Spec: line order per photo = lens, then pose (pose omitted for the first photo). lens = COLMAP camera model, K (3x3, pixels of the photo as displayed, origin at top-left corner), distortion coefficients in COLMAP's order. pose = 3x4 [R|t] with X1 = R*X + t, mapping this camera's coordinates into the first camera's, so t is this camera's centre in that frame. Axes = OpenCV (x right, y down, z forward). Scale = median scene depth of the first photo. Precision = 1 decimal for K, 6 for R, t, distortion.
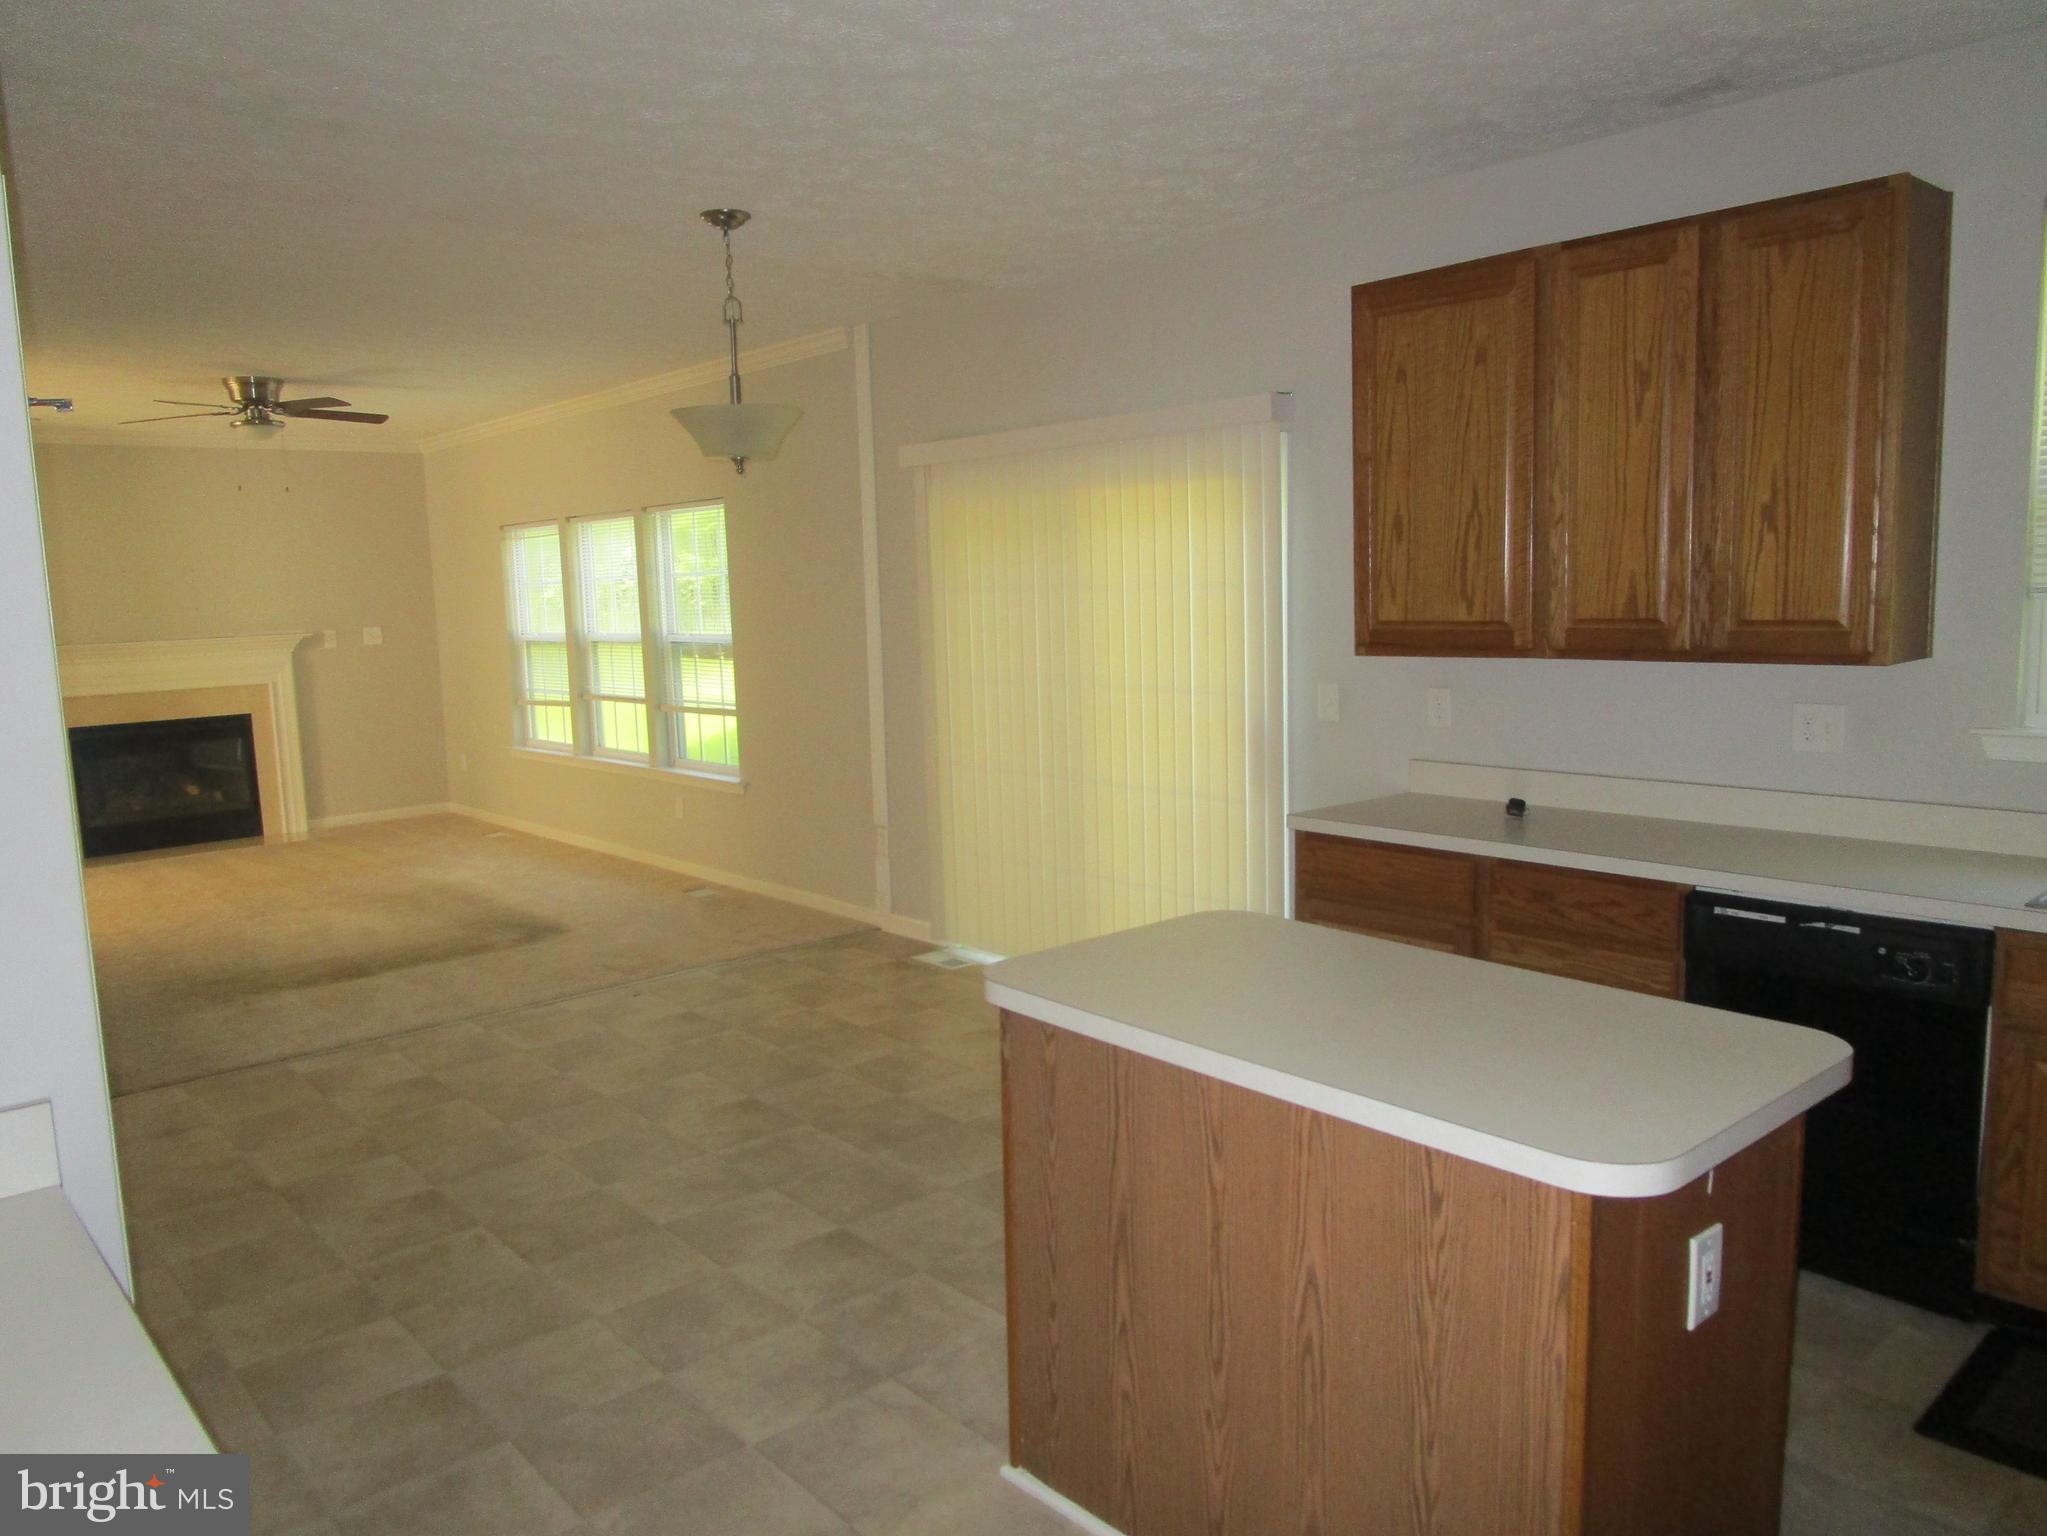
lens RADIAL K [[1482.4, 0, 980.0], [0, 1482.4, 767.0], [0, 0, 1]] dist [-0.012341, 0.005415]
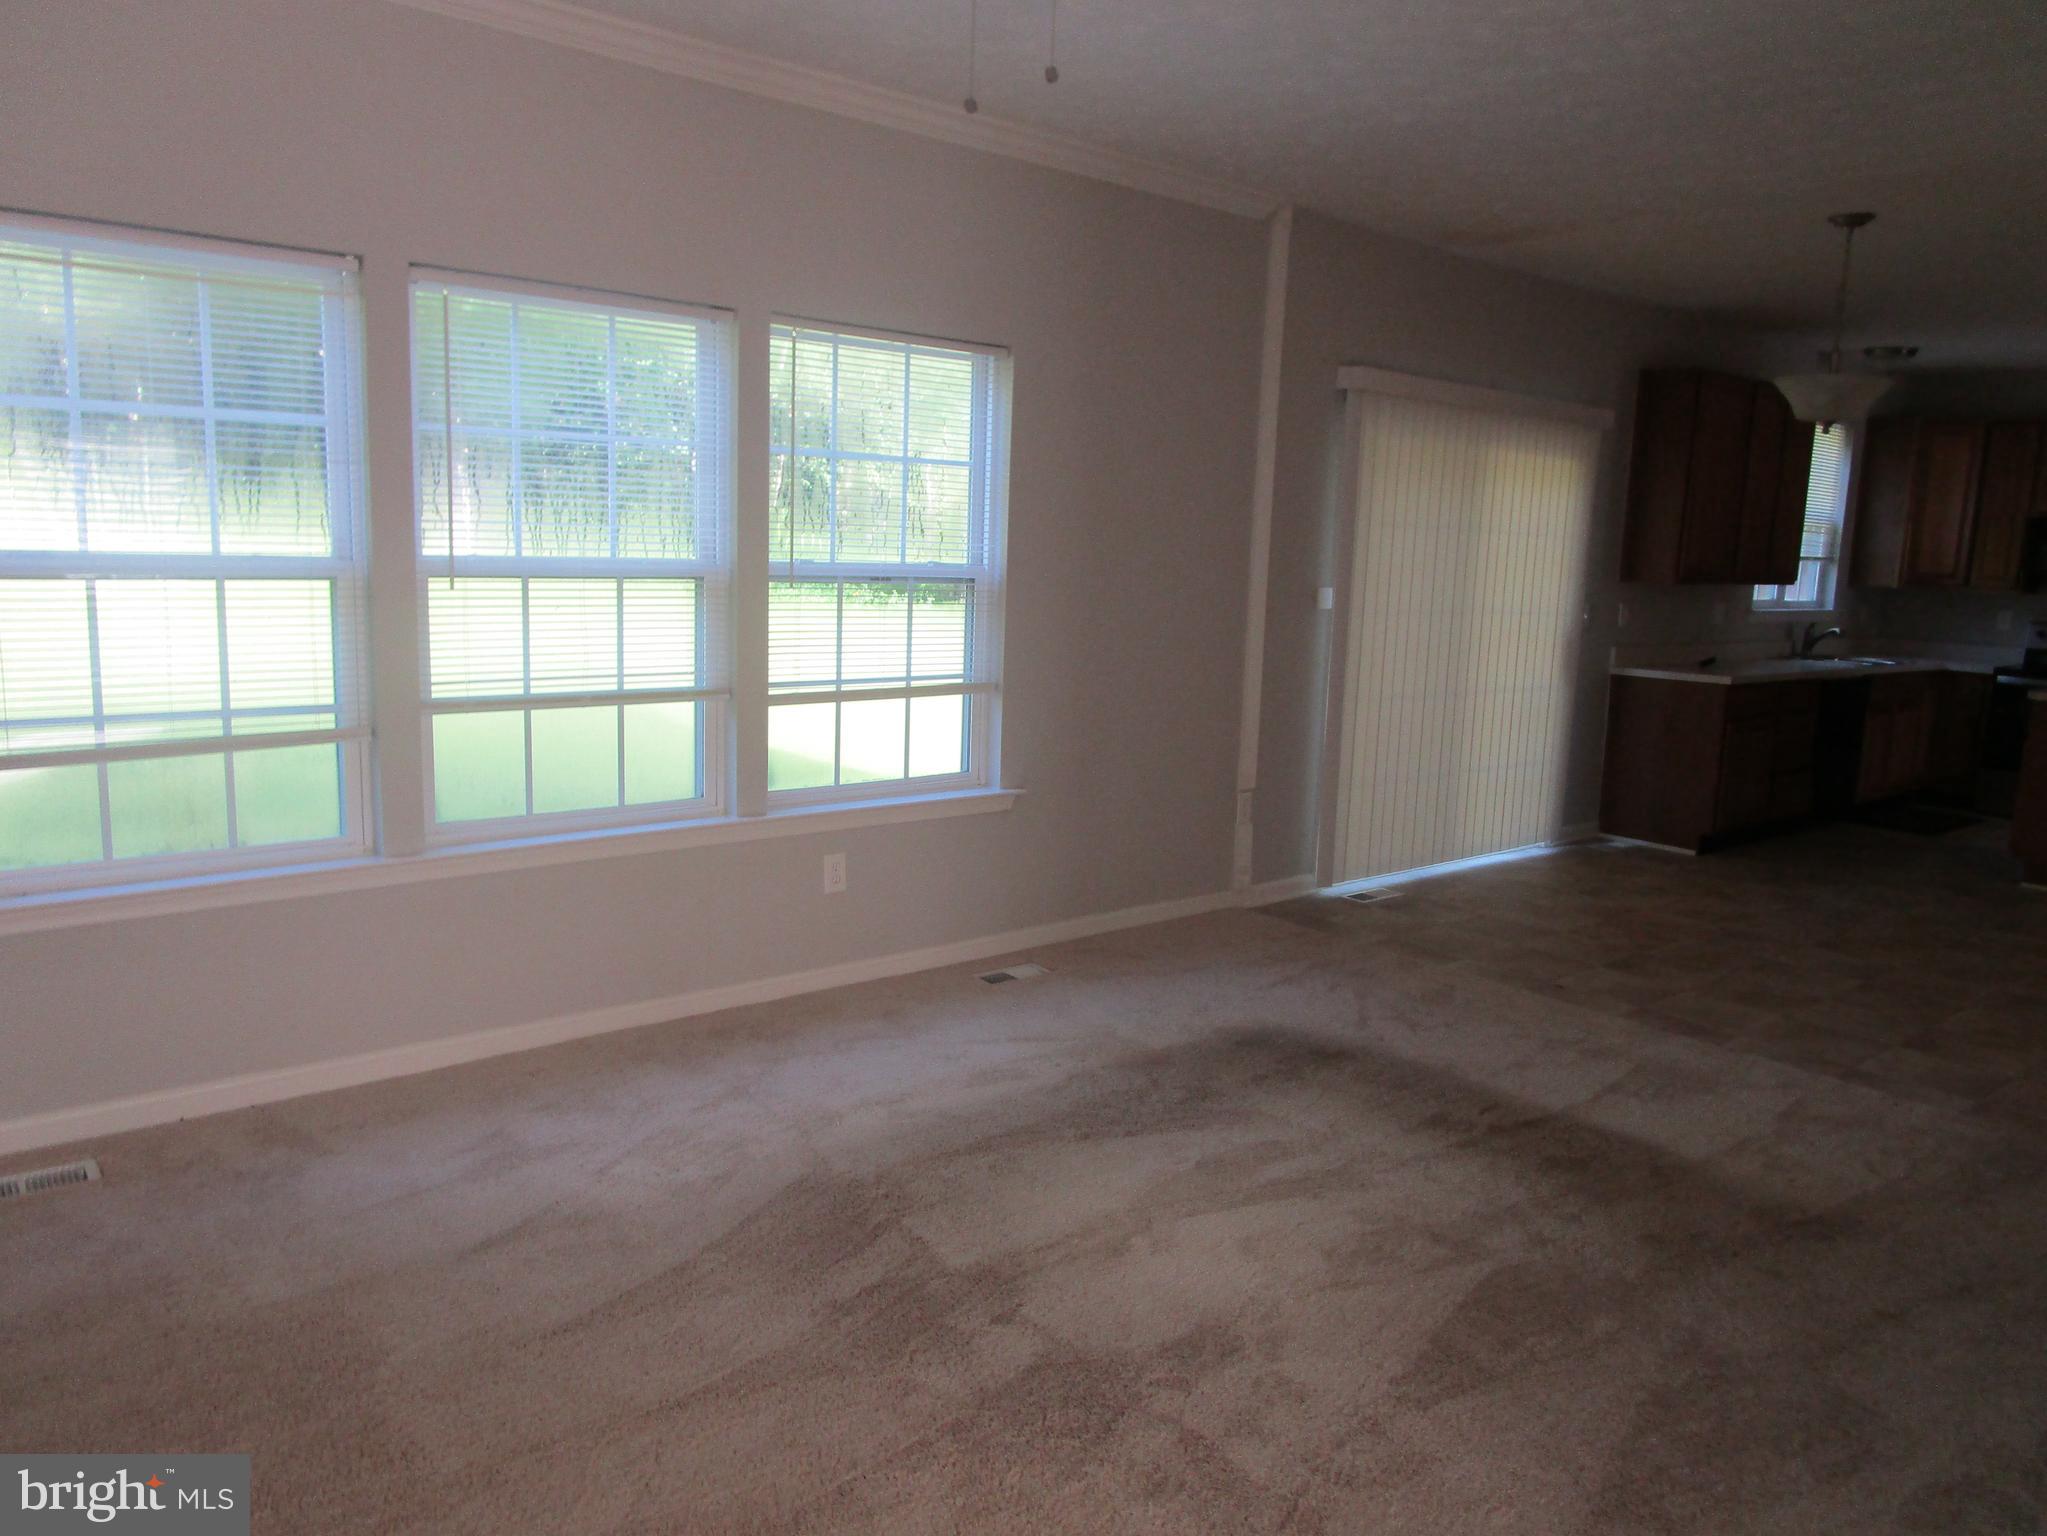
lens RADIAL K [[1482.4, 0, 980.0], [0, 1482.4, 767.0], [0, 0, 1]] dist [-0.012341, 0.005415]
pose [[-0.007495, -0.136854, 0.990563, -0.709228], [0.077674, 0.987518, 0.137022, -0.079597], [-0.996951, 0.077968, 0.003228, 0.881351]]
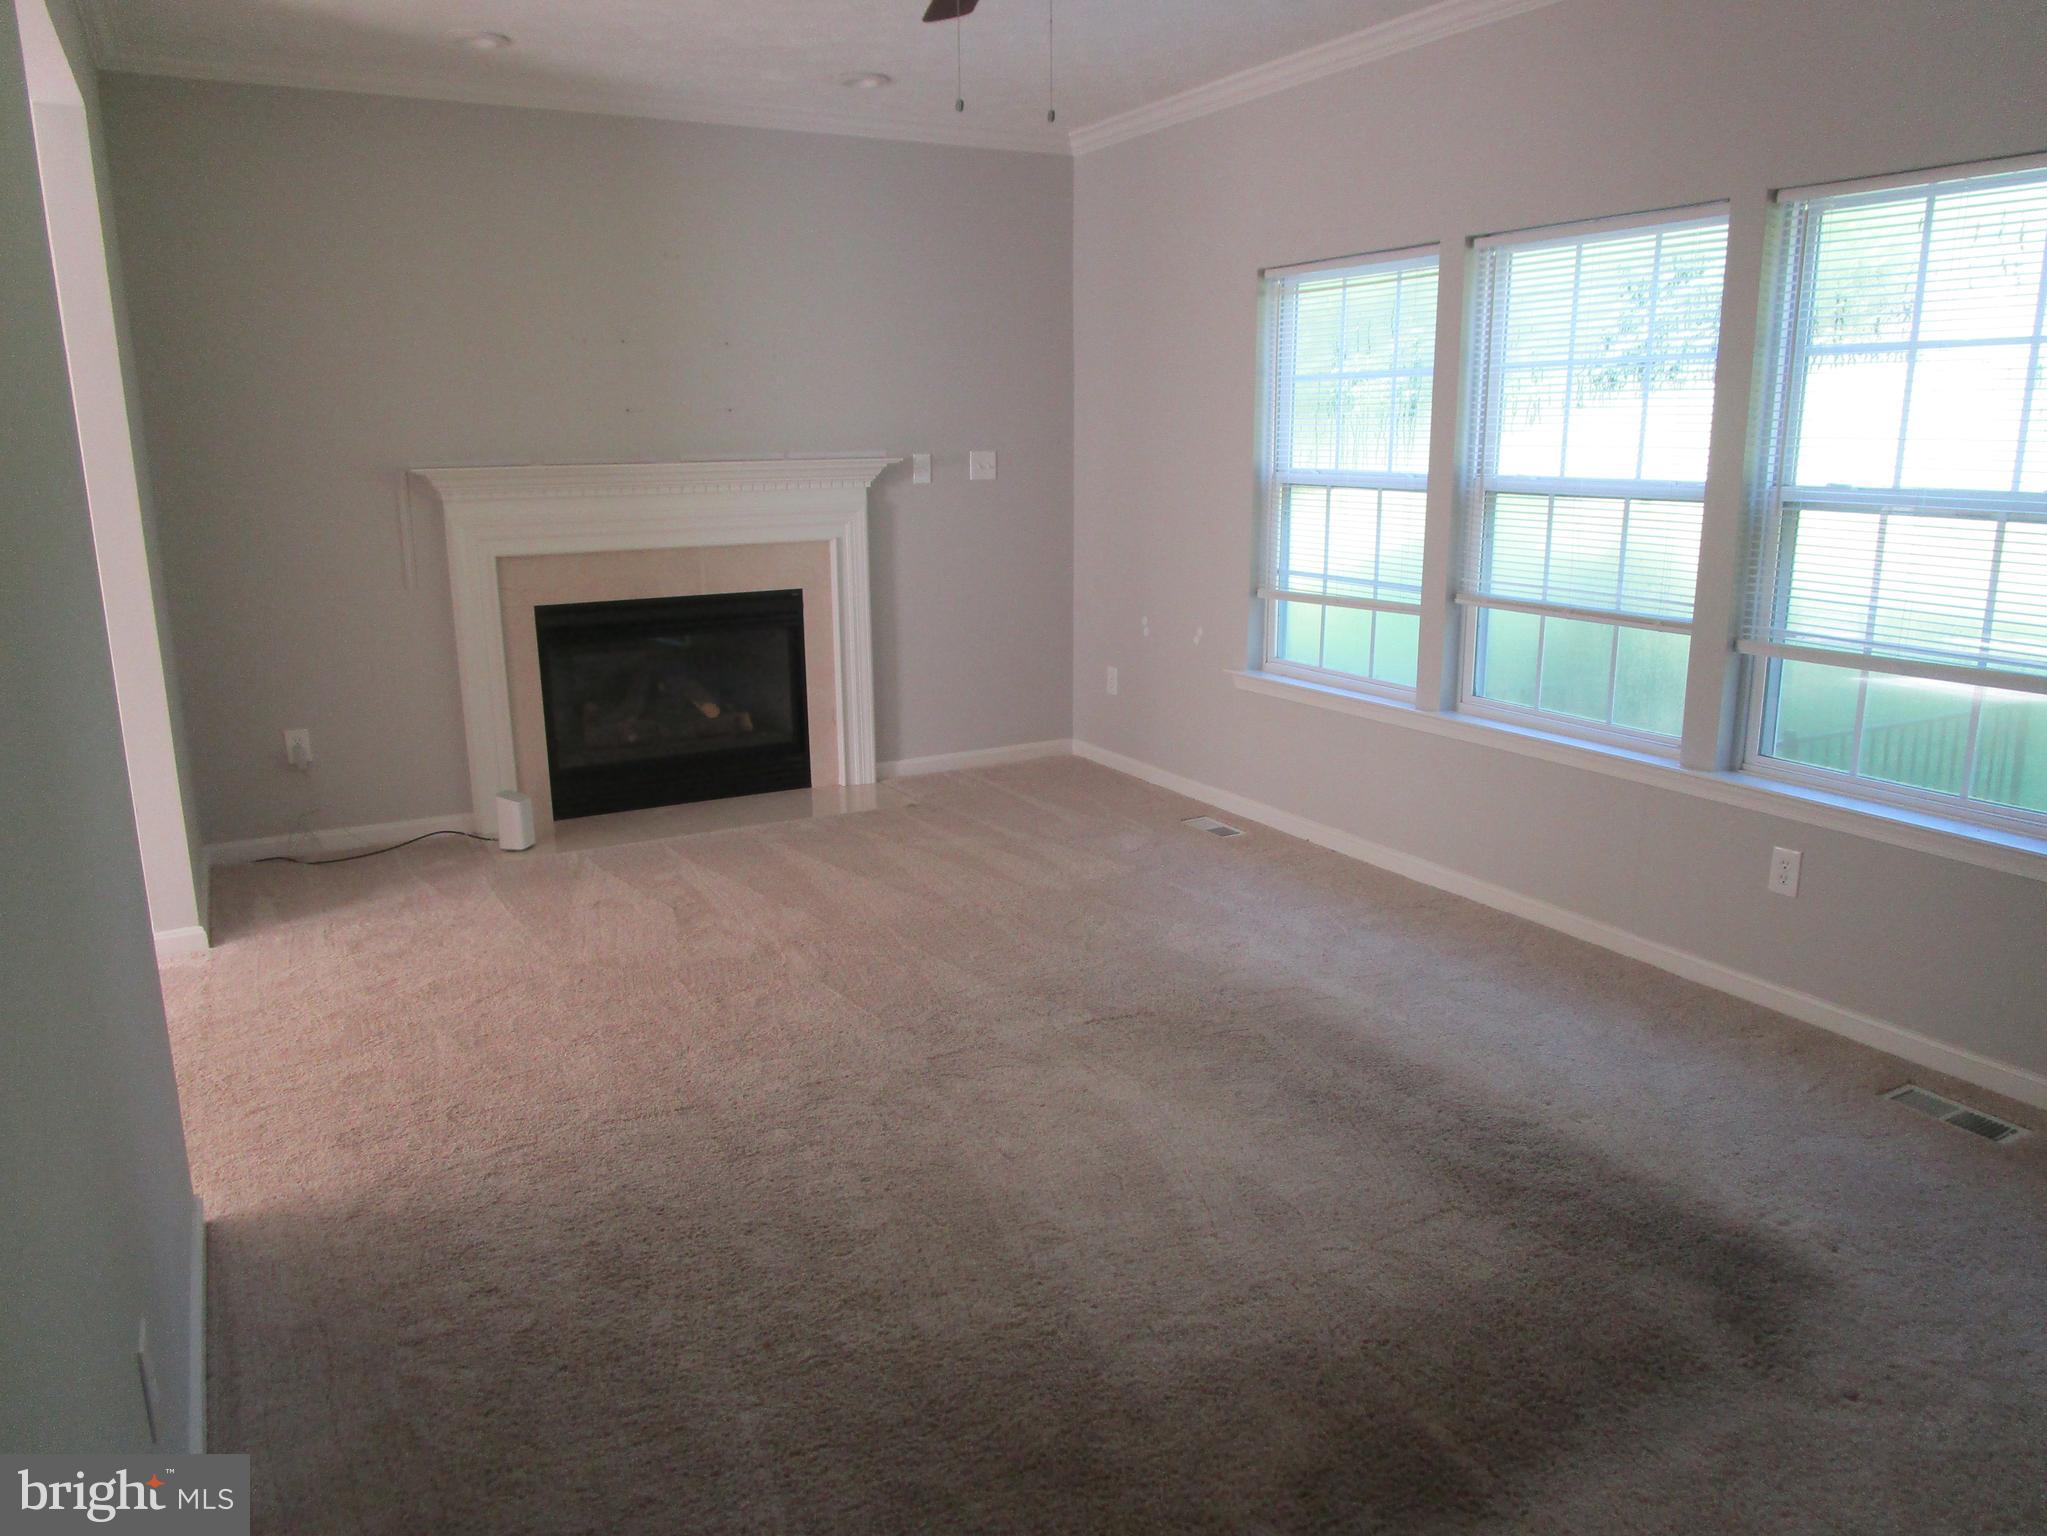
lens RADIAL K [[1482.4, 0, 980.0], [0, 1482.4, 767.0], [0, 0, 1]] dist [-0.012341, 0.005415]
pose [[0.976774, 0.072898, -0.201490, -0.334449], [-0.051392, 0.992604, 0.109981, -0.038969], [0.208018, -0.097072, 0.973296, 0.472965]]
